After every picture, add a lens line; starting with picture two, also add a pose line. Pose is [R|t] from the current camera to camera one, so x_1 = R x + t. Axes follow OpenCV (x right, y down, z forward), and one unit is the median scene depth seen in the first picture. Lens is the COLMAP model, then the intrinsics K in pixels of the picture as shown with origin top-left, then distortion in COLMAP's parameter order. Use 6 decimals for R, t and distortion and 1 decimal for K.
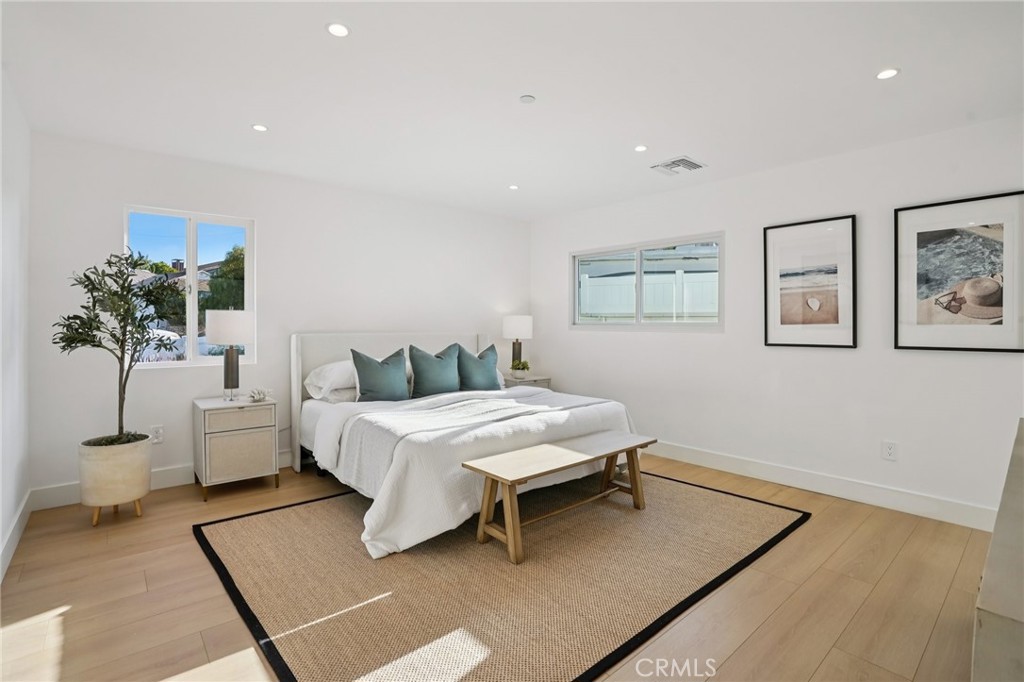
lens RADIAL K [[485.8, 0, 510.3], [0, 485.8, 331.1], [0, 0, 1]] dist [-0.004255, -0.000174]
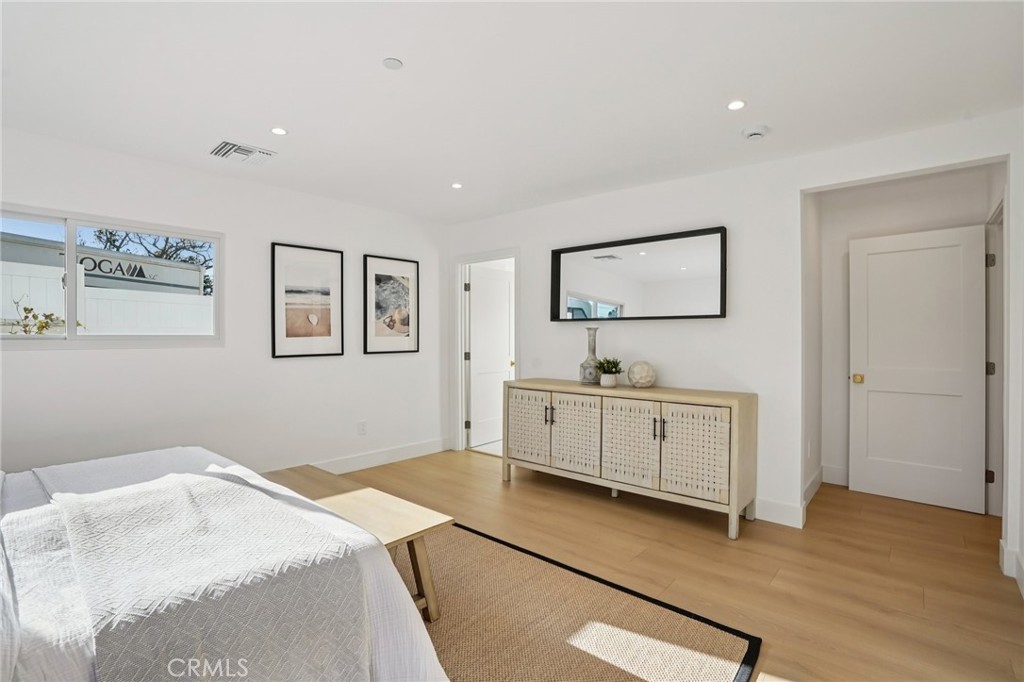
lens RADIAL K [[485.8, 0, 510.7], [0, 485.8, 340.7], [0, 0, 1]] dist [-0.004255, -0.000174]
pose [[-0.119701, -0.004613, 0.992799, -0.662705], [0.025396, 0.999648, 0.007706, -0.001904], [-0.992485, 0.026136, -0.119542, 0.761803]]
